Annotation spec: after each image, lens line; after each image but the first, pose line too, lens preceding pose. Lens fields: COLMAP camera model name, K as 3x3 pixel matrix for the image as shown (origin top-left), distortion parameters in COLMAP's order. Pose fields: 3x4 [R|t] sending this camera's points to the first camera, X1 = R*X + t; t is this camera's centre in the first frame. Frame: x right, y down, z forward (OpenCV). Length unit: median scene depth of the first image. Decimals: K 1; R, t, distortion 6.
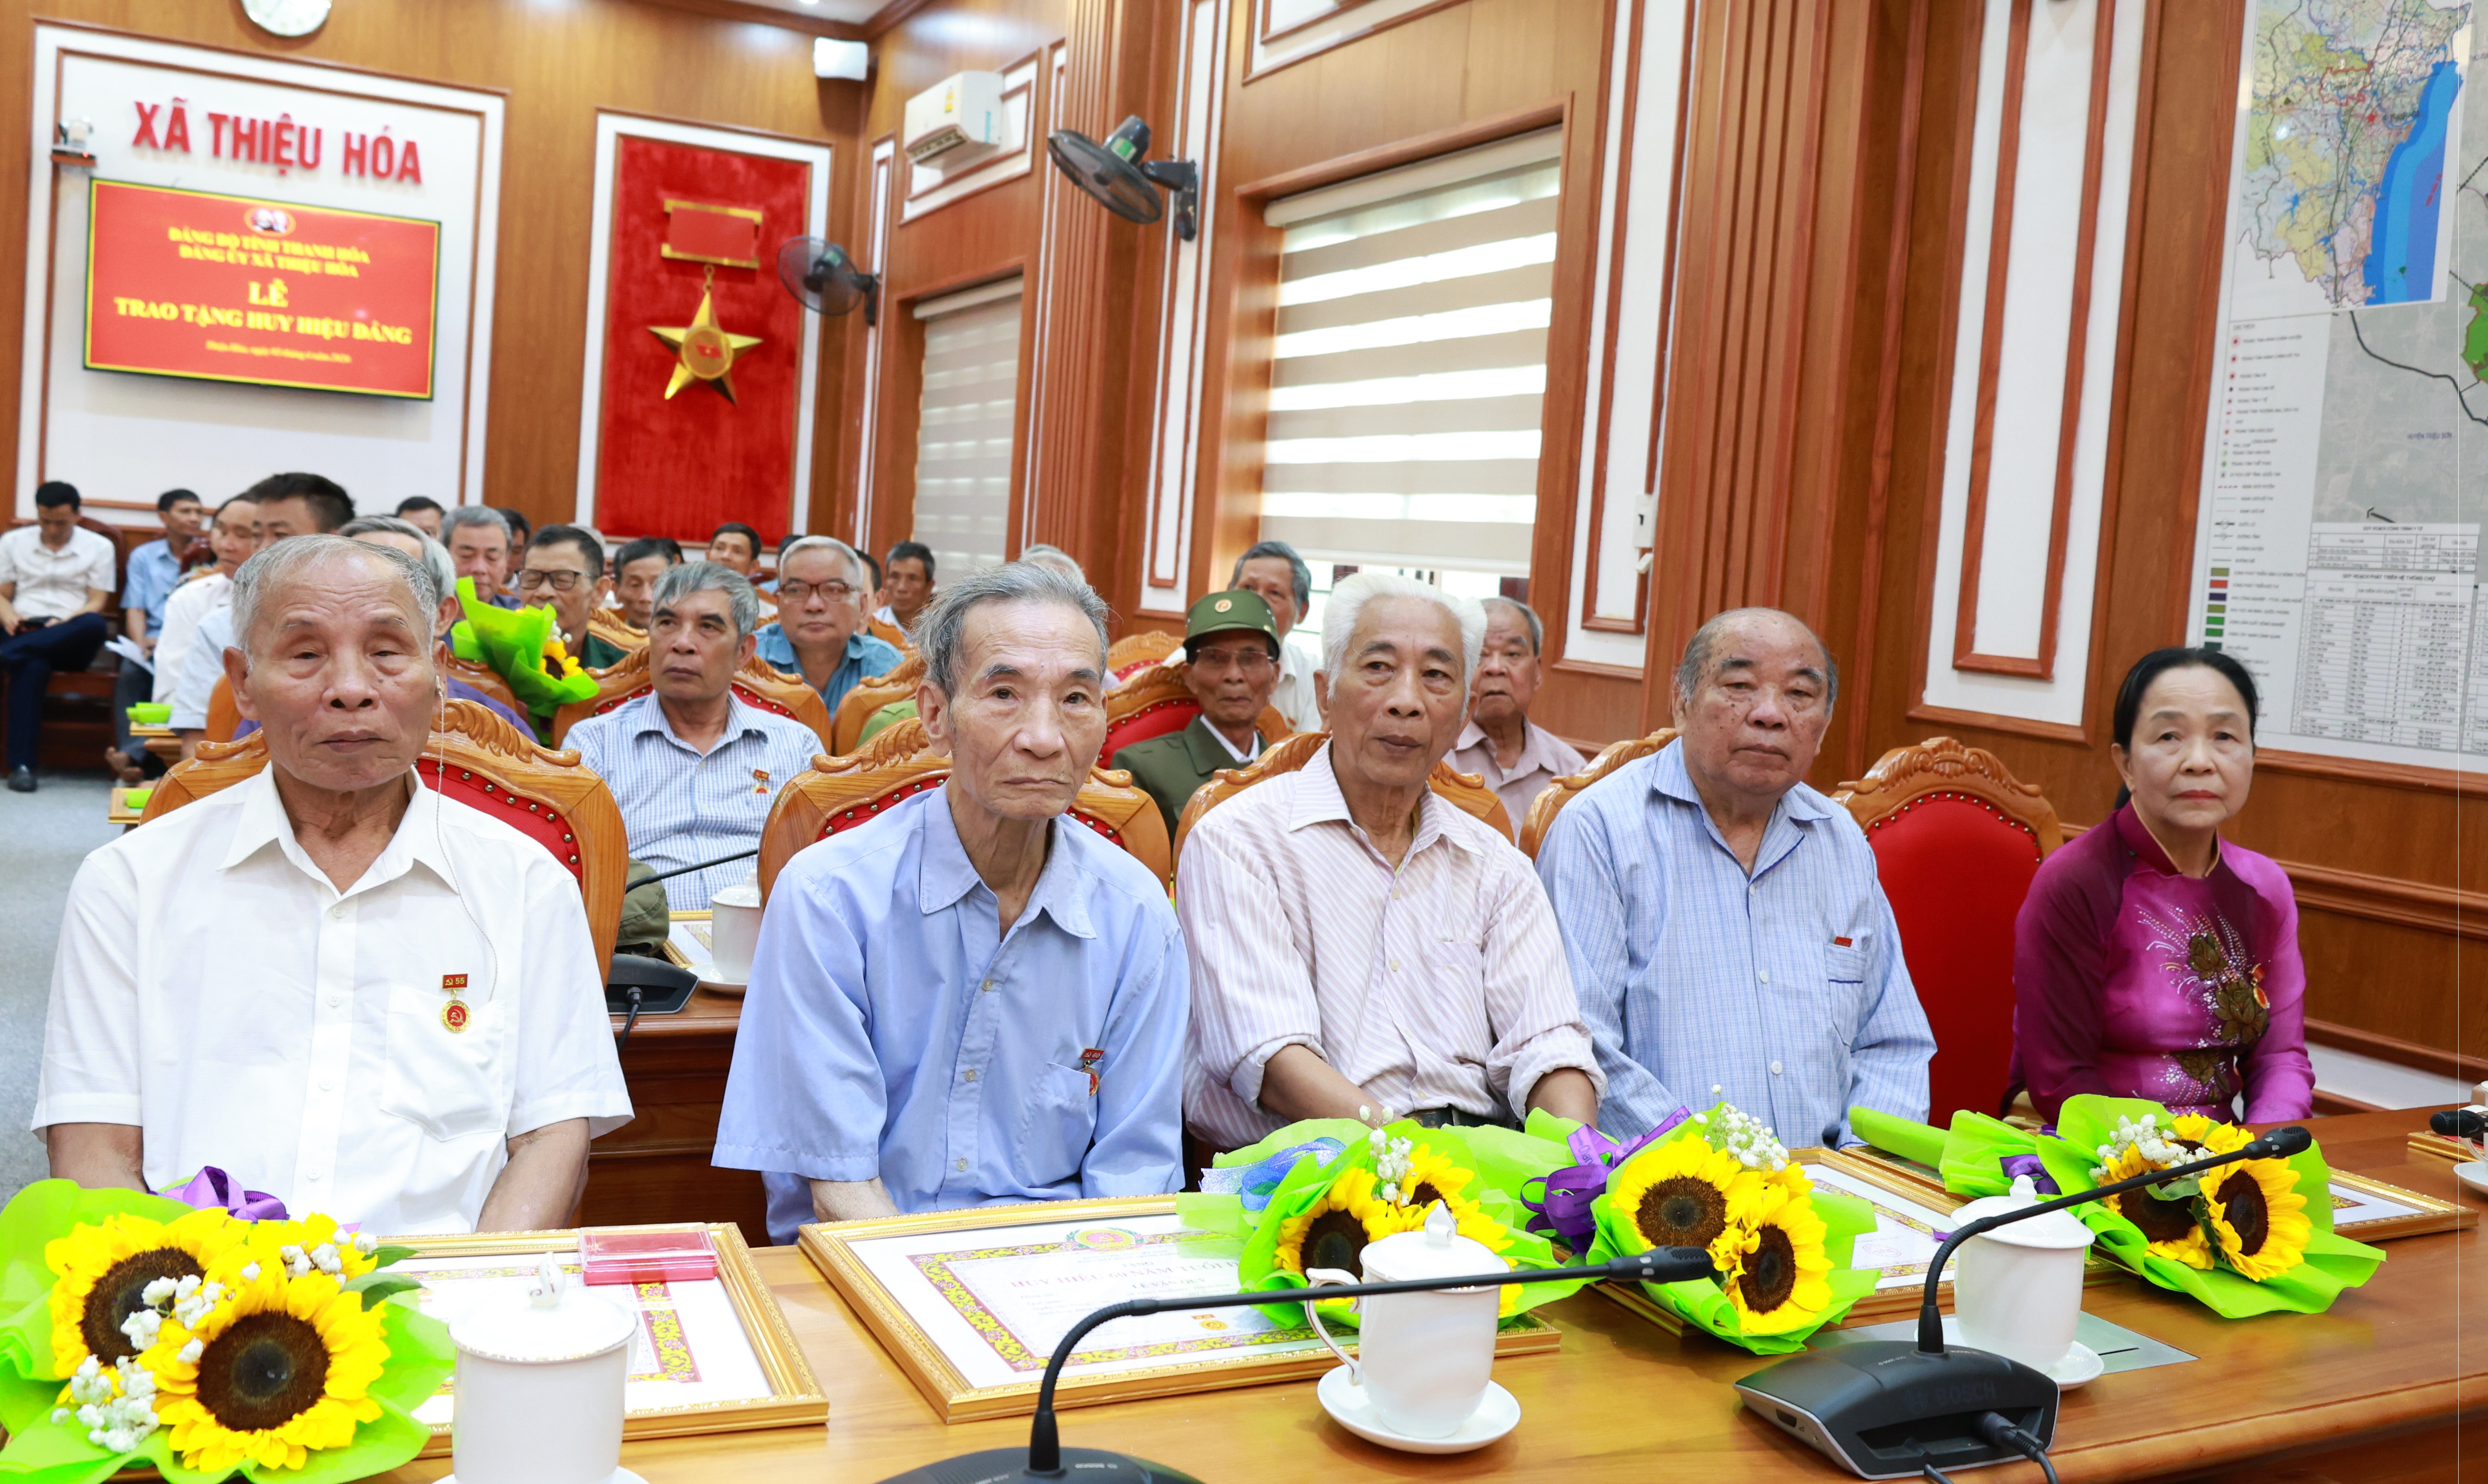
lens RADIAL K [[2108.5, 0, 1244.0], [0, 2108.5, 742.0], [0, 0, 1]] dist [-0.007064, 0.001304]
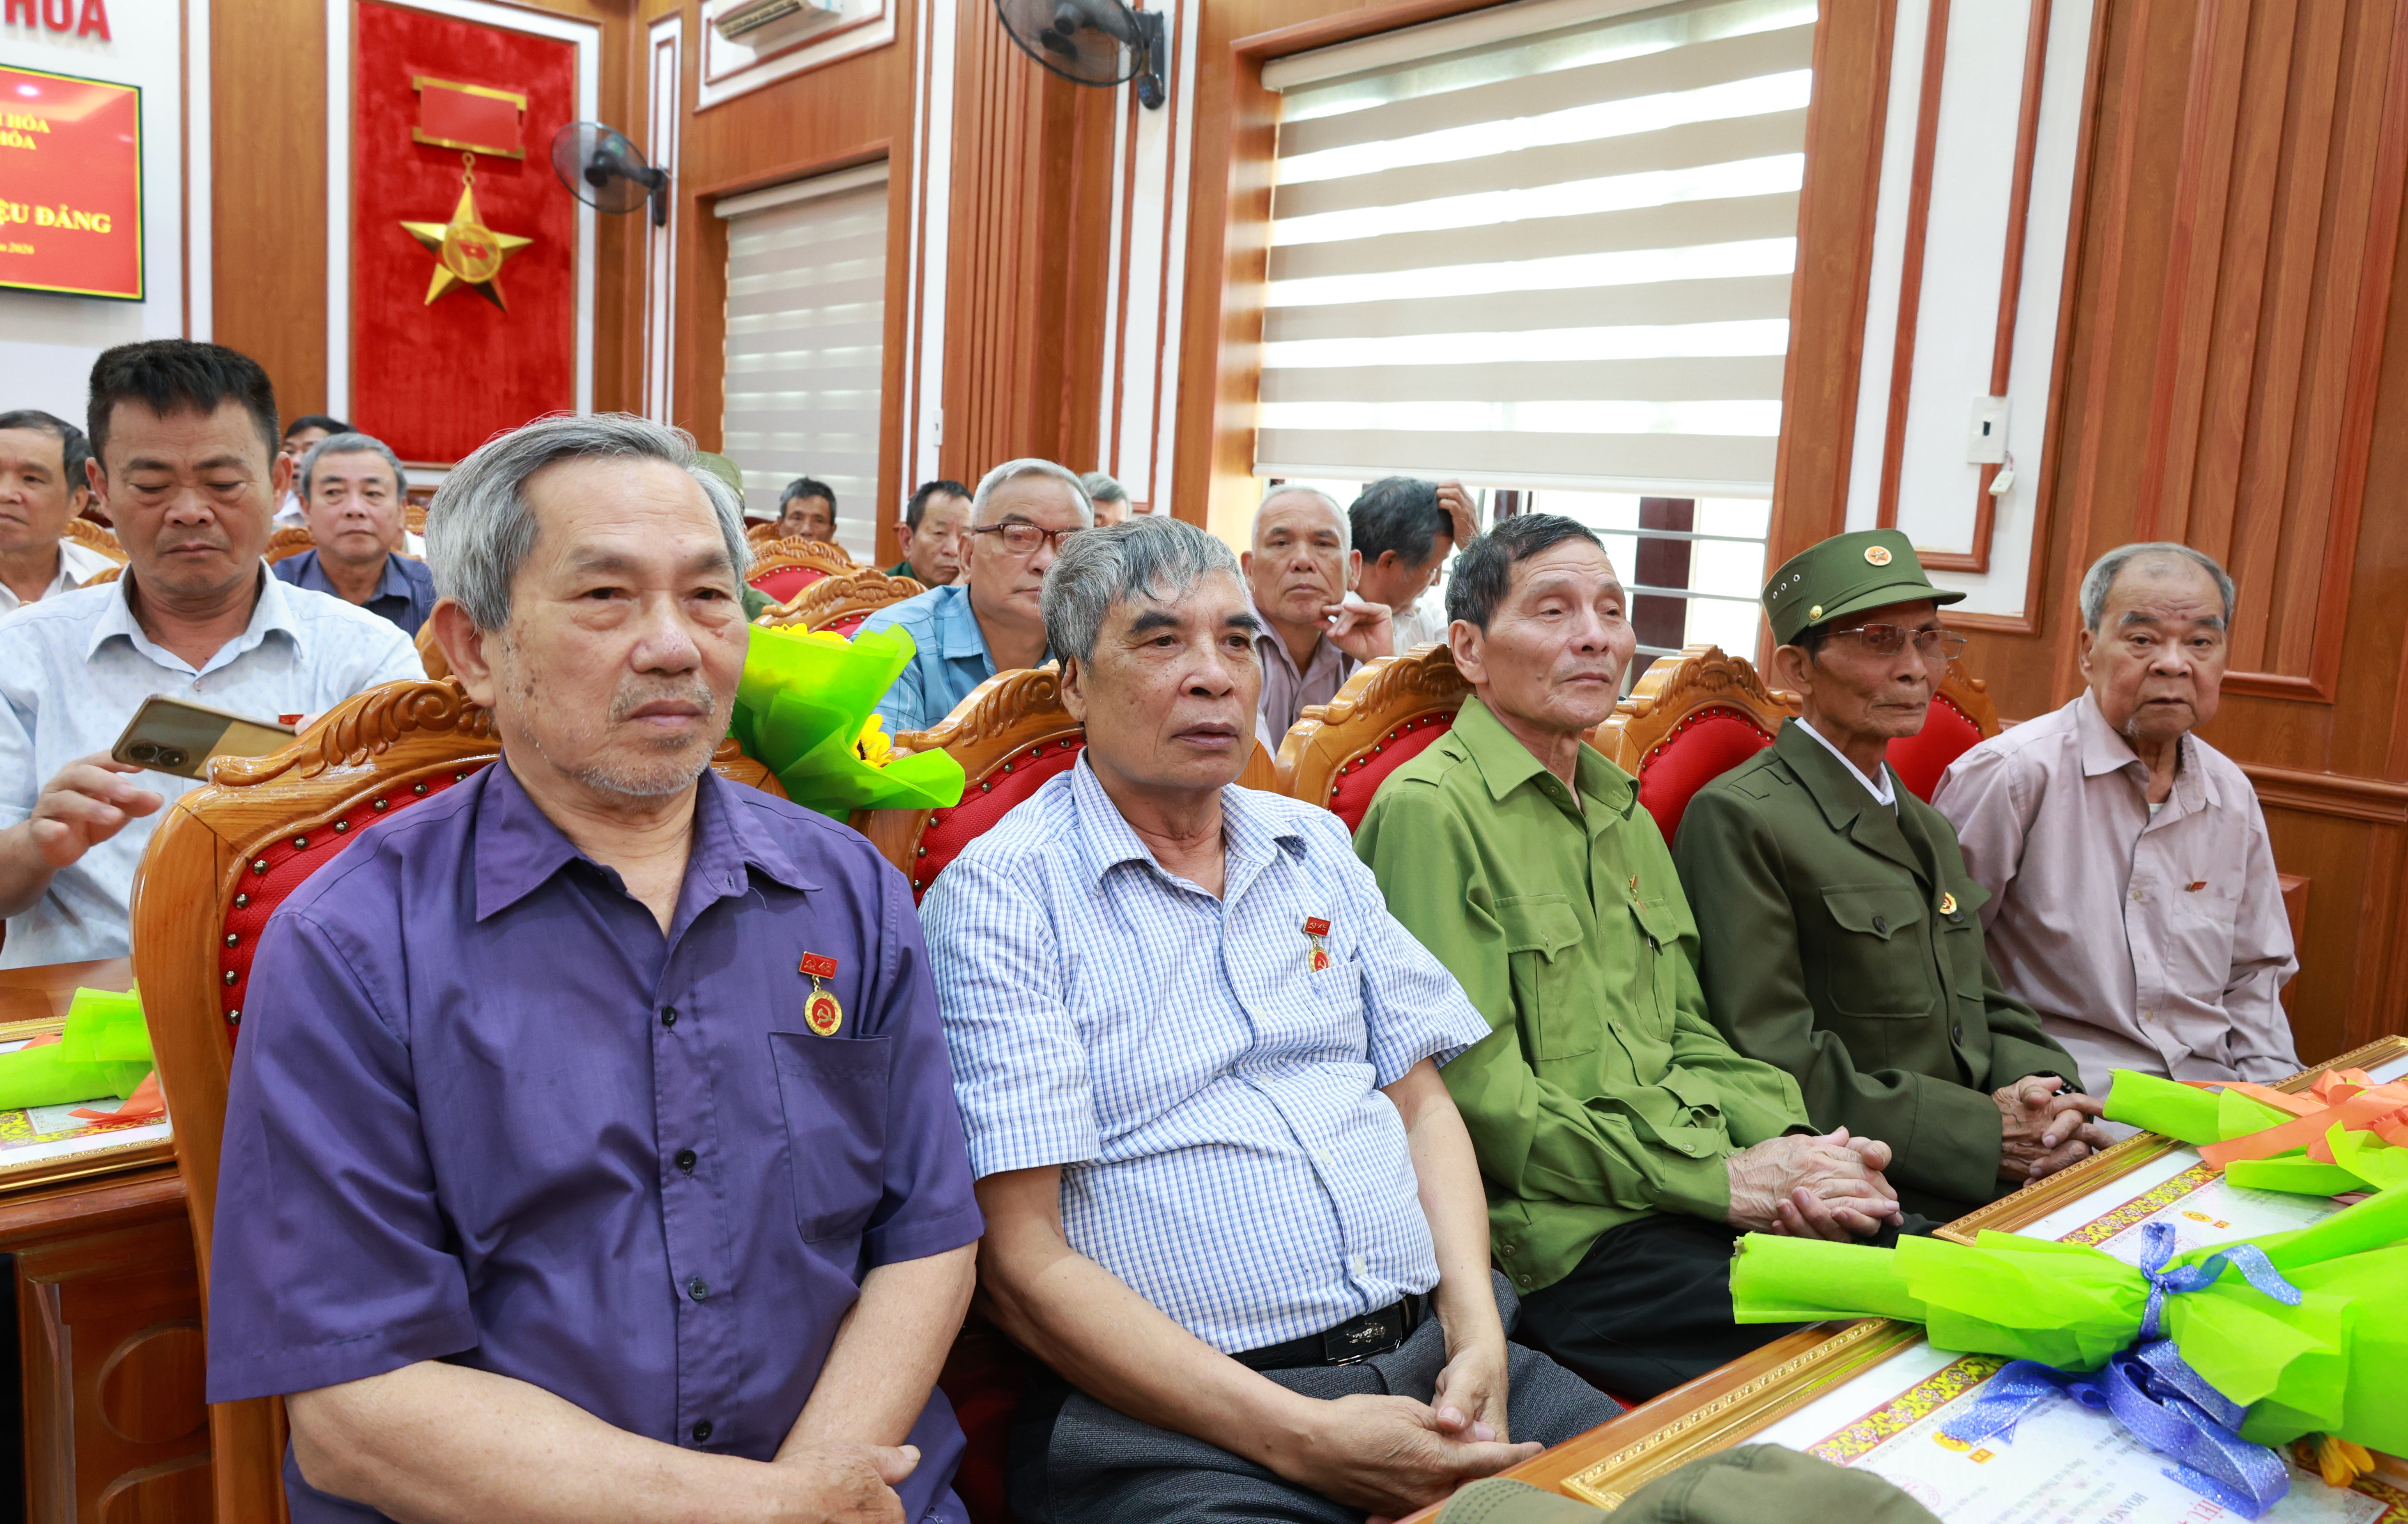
lens RADIAL K [[1674.0, 0, 1209.9], [0, 1674.0, 740.3], [0, 0, 1]] dist [-0.006129, -0.003583]
pose [[0.971730, -0.050078, 0.230721, -0.126187], [0.032473, 0.996307, 0.079482, -0.023717], [-0.233850, -0.069743, 0.969768, 0.222364]]
